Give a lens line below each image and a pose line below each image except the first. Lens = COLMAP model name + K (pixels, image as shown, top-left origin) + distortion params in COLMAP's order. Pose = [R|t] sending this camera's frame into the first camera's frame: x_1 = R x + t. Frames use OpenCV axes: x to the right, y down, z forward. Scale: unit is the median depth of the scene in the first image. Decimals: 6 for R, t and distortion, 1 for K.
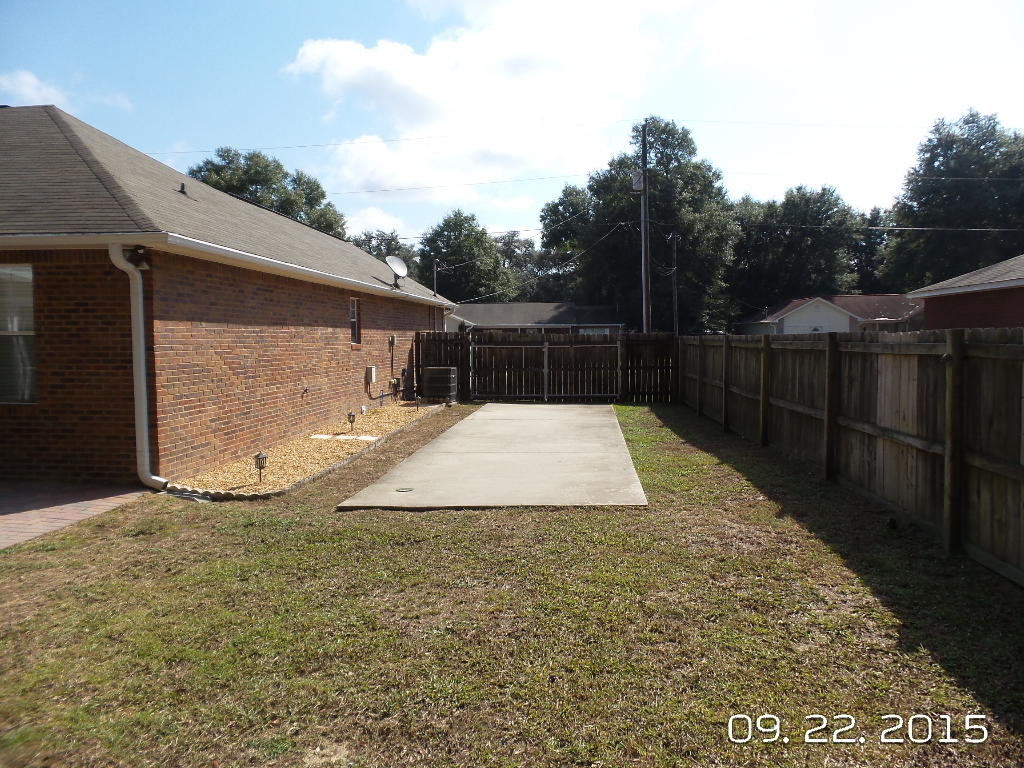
lens RADIAL K [[709.9, 0, 512.0], [0, 709.9, 384.0], [0, 0, 1]] dist [0.008508, 0.005657]
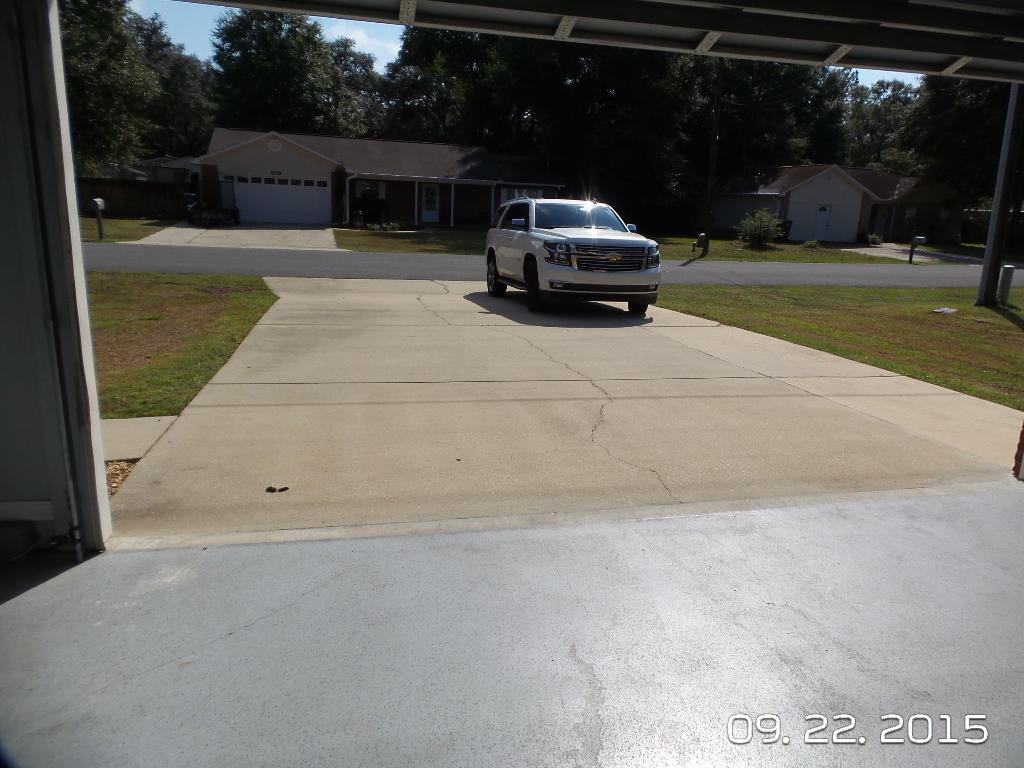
lens RADIAL K [[709.9, 0, 512.0], [0, 709.9, 384.0], [0, 0, 1]] dist [0.008508, 0.005657]
pose [[0.947646, -0.027600, 0.318128, -0.106618], [-0.035461, 0.980999, 0.190742, -0.020616], [-0.317348, -0.192037, 0.928661, 0.285749]]
